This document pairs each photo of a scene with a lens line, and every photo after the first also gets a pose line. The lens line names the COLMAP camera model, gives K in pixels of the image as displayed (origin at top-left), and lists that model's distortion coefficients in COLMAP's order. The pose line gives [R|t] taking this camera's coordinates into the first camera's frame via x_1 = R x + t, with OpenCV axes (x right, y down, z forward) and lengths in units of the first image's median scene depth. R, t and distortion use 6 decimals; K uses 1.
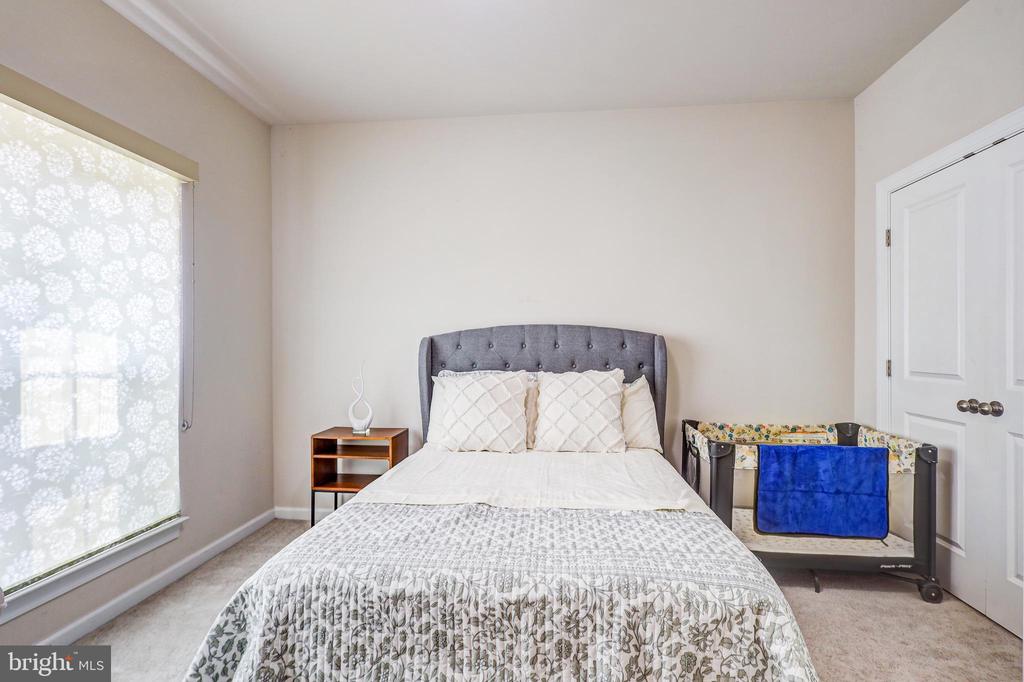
lens RADIAL K [[491.2, 0, 509.8], [0, 491.2, 350.3], [0, 0, 1]] dist [-0.000643, -0.000456]
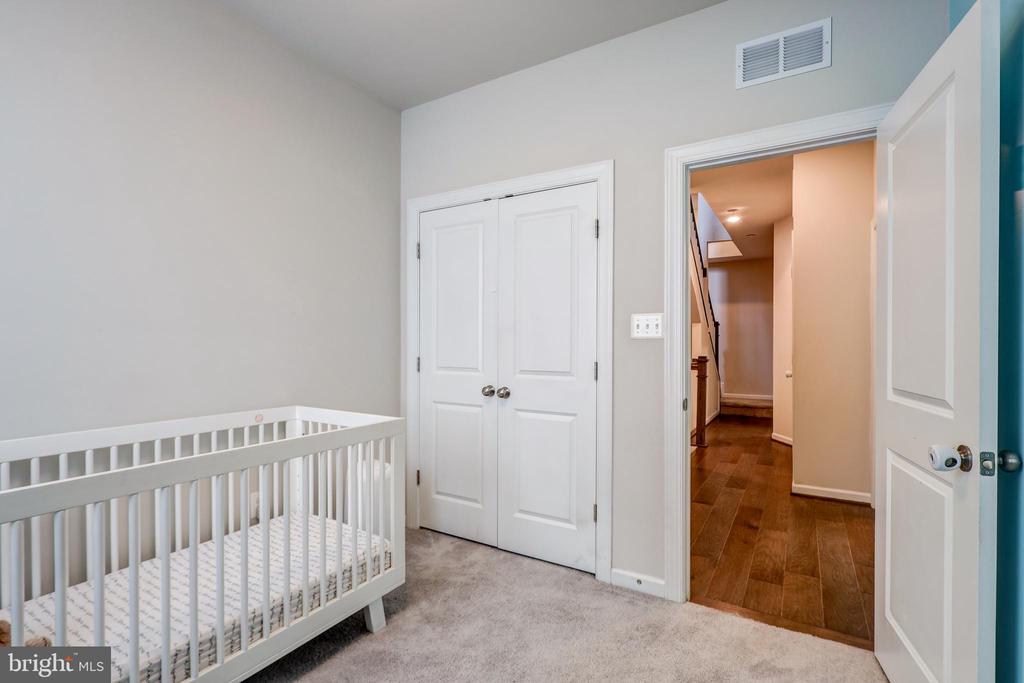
lens RADIAL K [[364.1, 0, 541.4], [0, 364.1, 343.6], [0, 0, 1]] dist [0.000256, -0.000018]
pose [[0.304917, 0.009370, 0.952333, 0.053353], [0.000526, 0.999950, -0.010007, -0.003738], [-0.952379, 0.003552, 0.304897, 0.514538]]
